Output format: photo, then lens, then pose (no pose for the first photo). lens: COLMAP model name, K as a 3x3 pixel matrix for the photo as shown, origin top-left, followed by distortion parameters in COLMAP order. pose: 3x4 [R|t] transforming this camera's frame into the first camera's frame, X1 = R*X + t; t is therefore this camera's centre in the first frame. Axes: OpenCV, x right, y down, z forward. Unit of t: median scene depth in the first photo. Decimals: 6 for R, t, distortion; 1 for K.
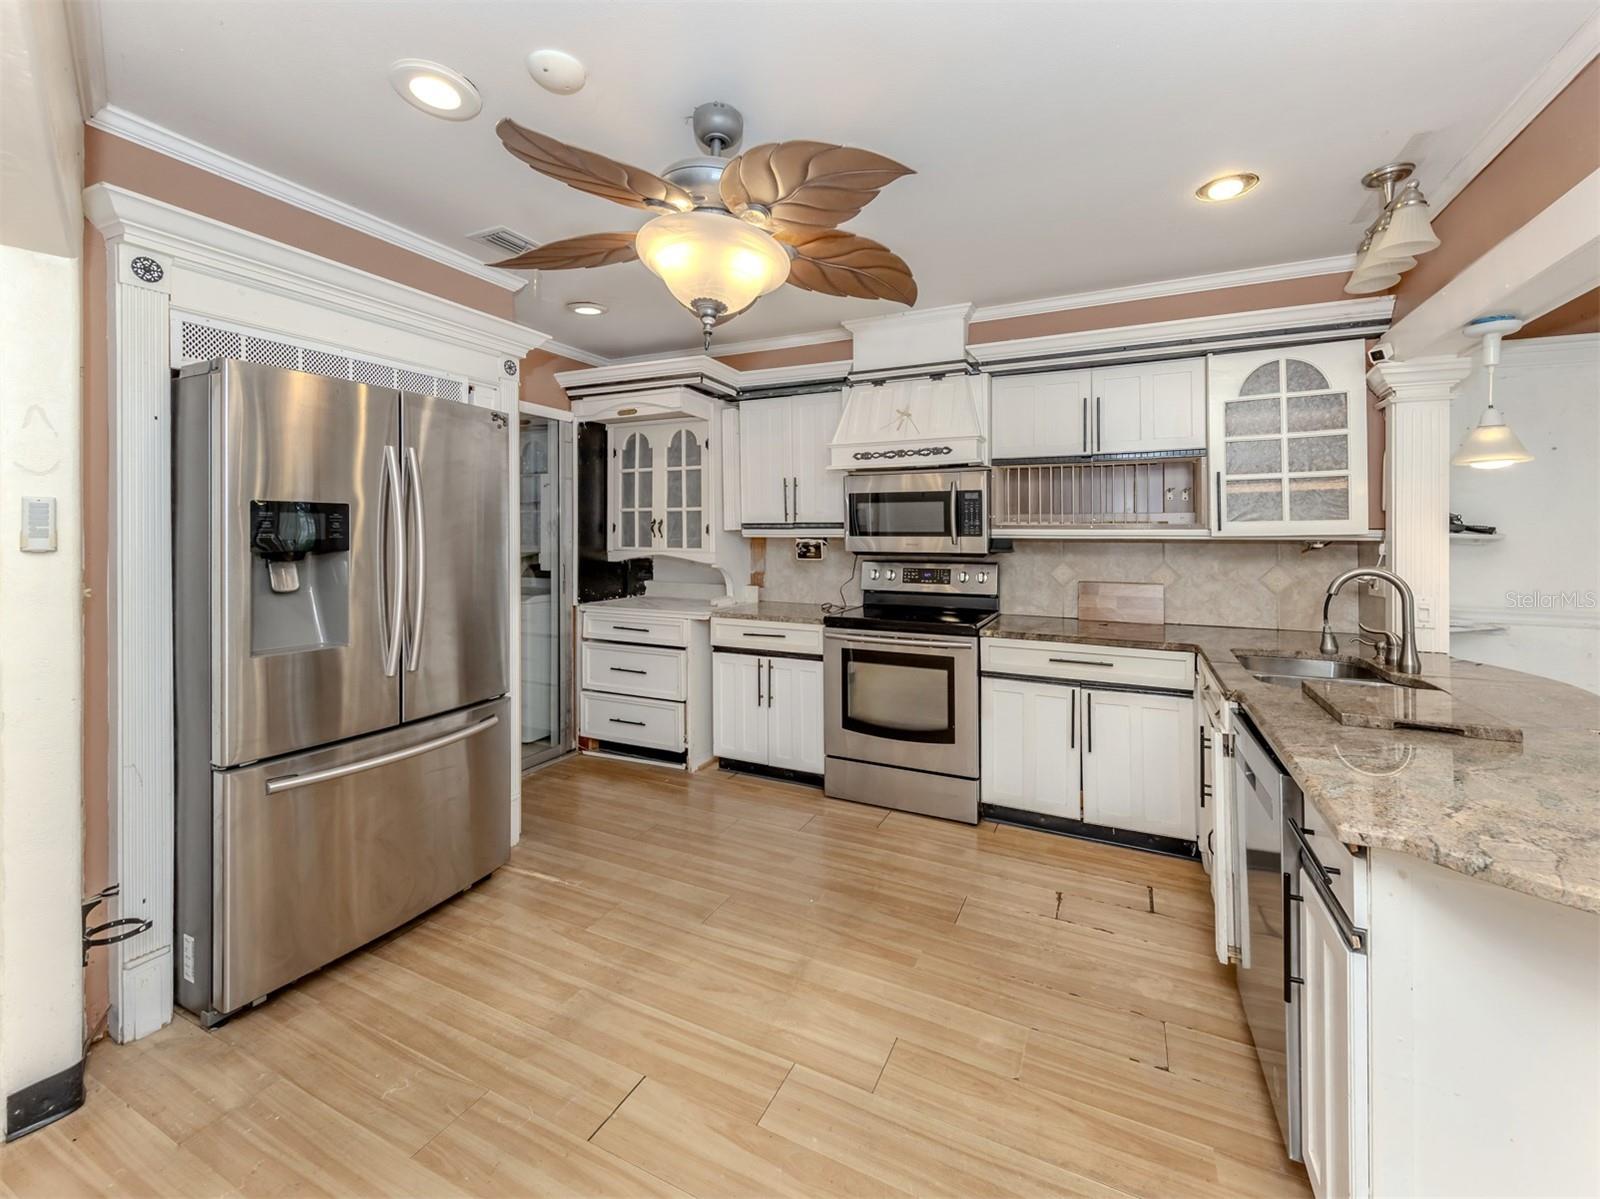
lens RADIAL K [[728.1, 0, 763.1], [0, 728.1, 515.3], [0, 0, 1]] dist [0.004903, -0.001031]
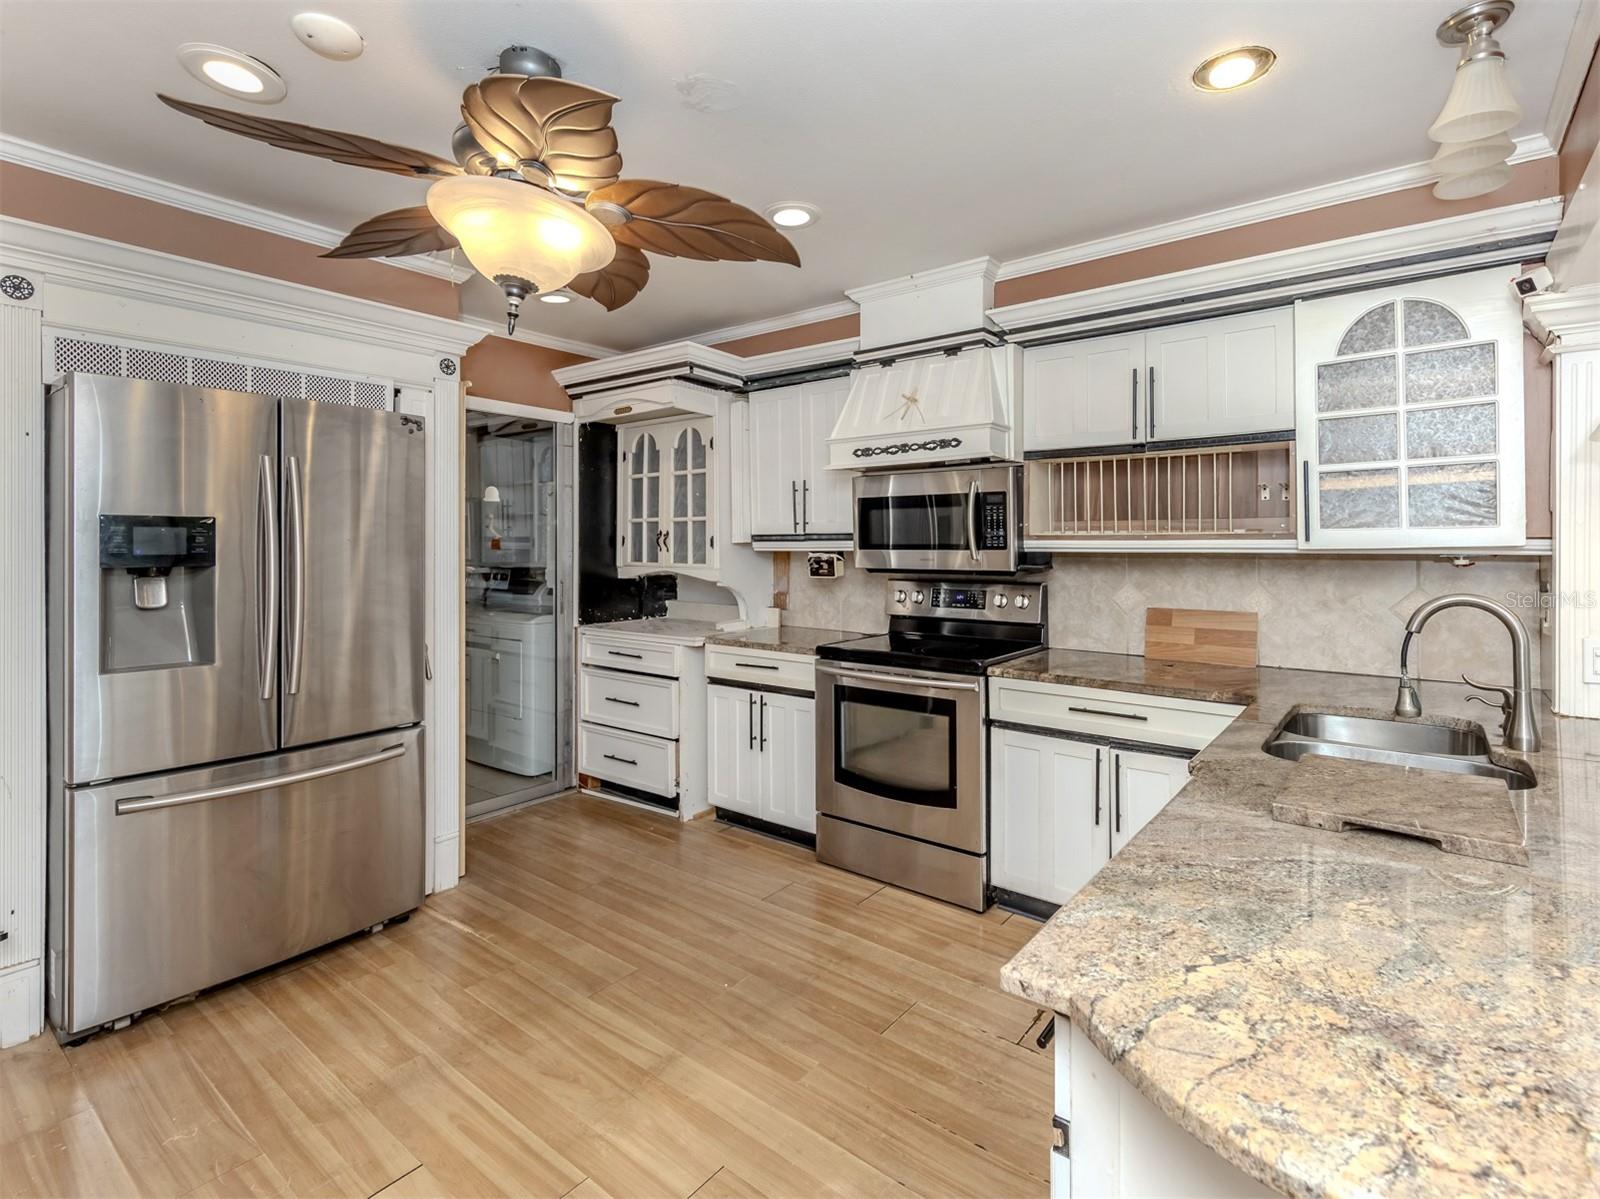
lens RADIAL K [[832.6, 0, 767.2], [0, 832.6, 526.8], [0, 0, 1]] dist [0.001993, 0.002098]
pose [[0.975465, -0.007841, -0.220014, 0.278770], [0.008158, 0.999967, 0.000533, 0.001732], [0.220003, -0.002315, 0.975497, 0.066266]]
